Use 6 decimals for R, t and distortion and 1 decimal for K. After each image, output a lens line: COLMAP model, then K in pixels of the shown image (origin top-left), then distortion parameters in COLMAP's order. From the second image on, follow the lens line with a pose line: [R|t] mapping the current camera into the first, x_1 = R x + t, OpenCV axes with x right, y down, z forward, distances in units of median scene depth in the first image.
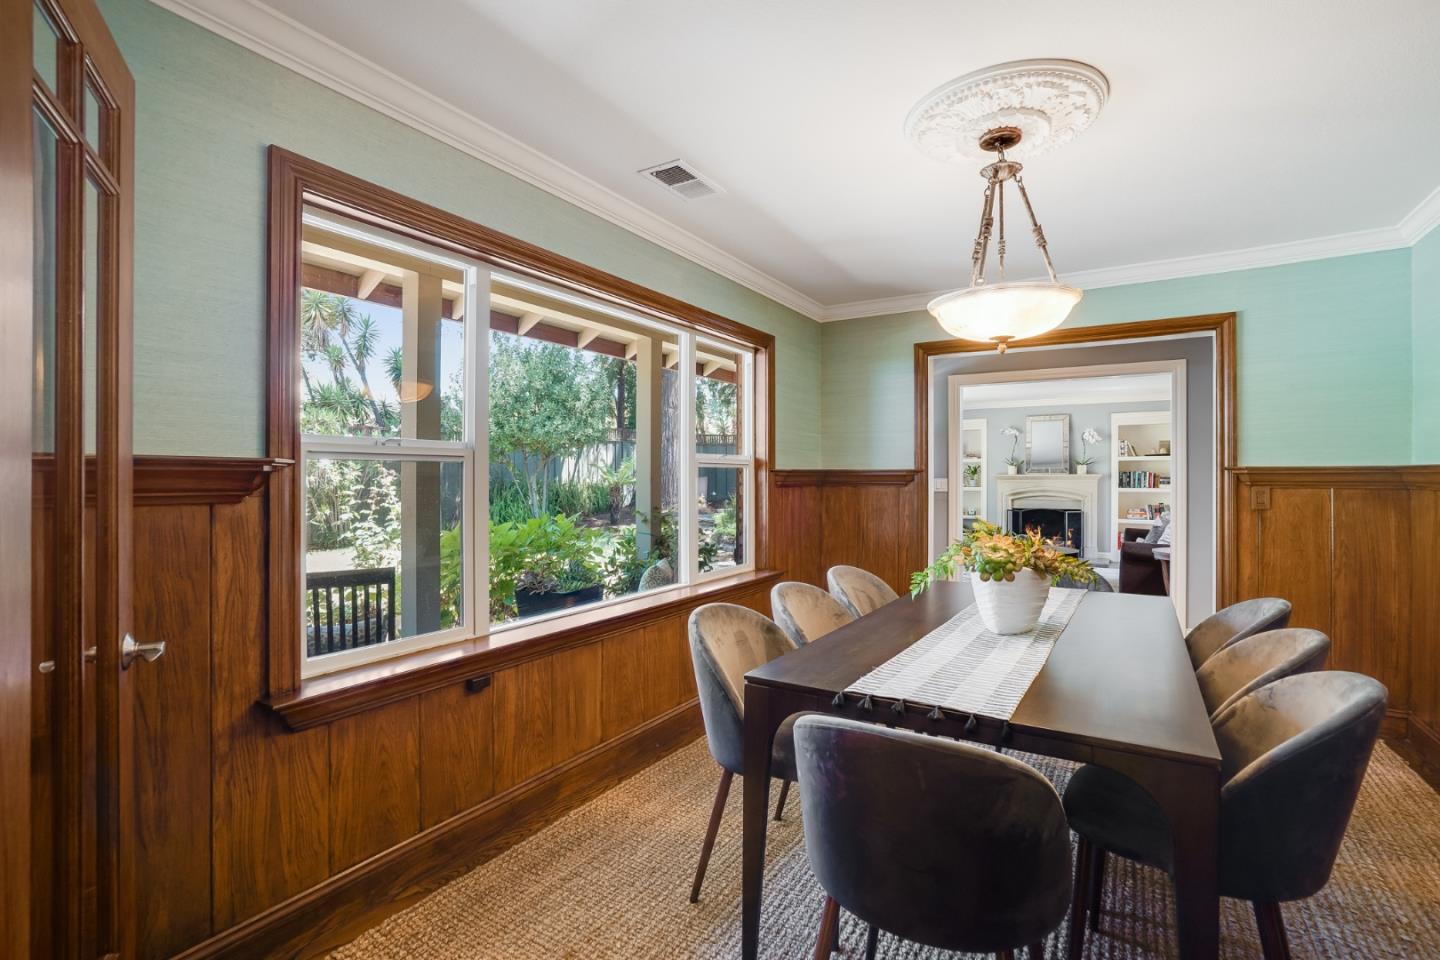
lens RADIAL K [[665.0, 0, 719.3], [0, 665.0, 480.7], [0, 0, 1]] dist [0.000961, 0.000140]
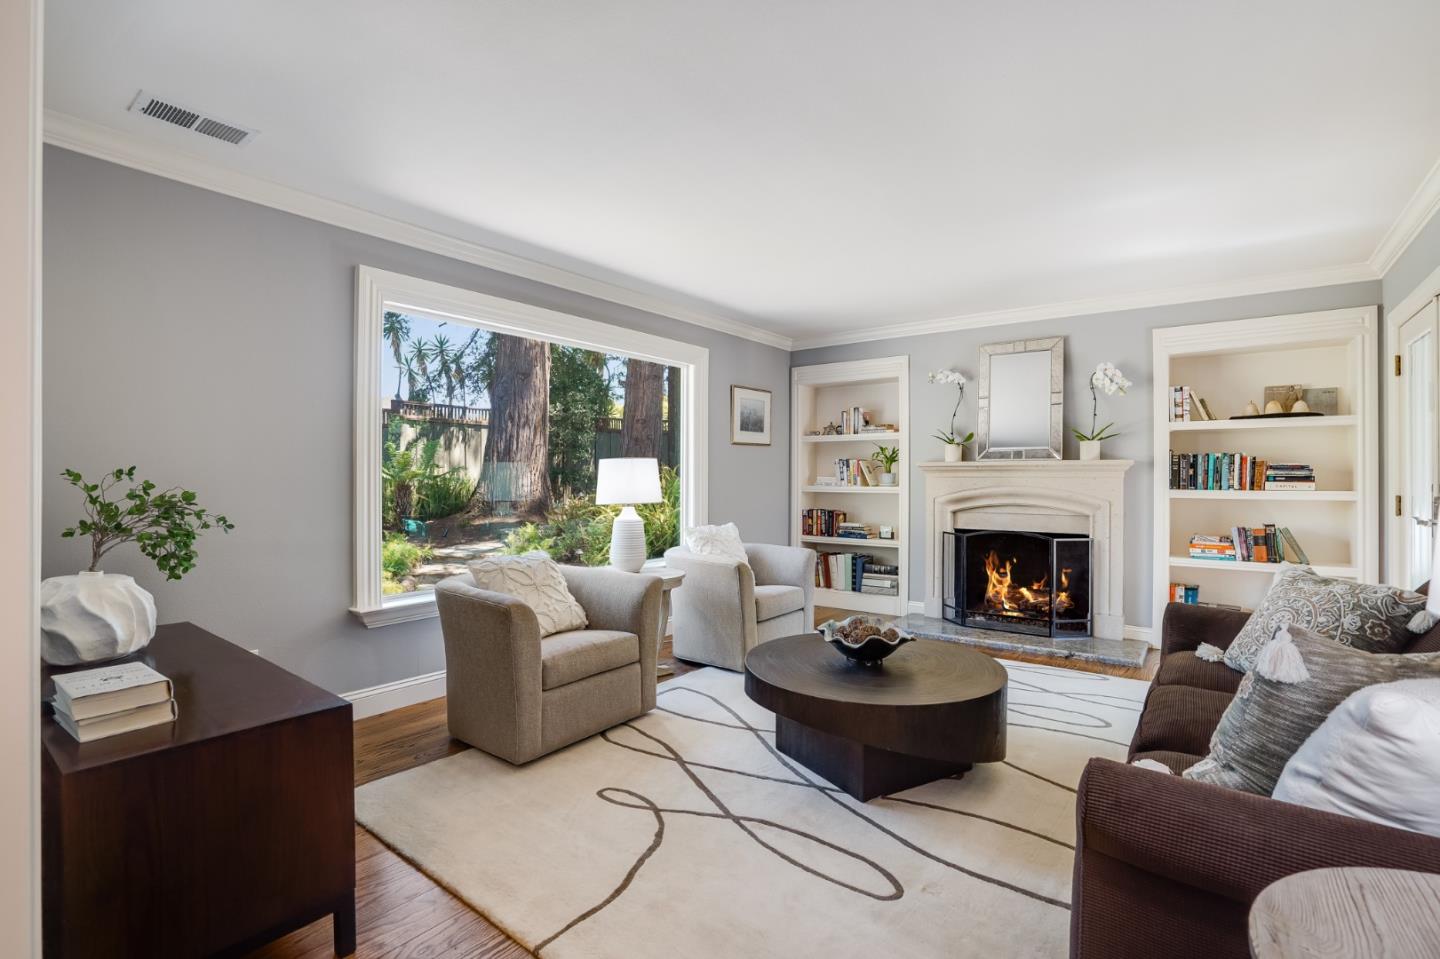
lens RADIAL K [[665.0, 0, 719.9], [0, 665.0, 474.6], [0, 0, 1]] dist [0.000961, 0.000140]
pose [[0.995857, -0.001346, -0.090923, 0.325625], [0.001261, 0.999999, -0.000995, 0.000463], [0.090924, 0.000877, 0.995857, 0.503009]]
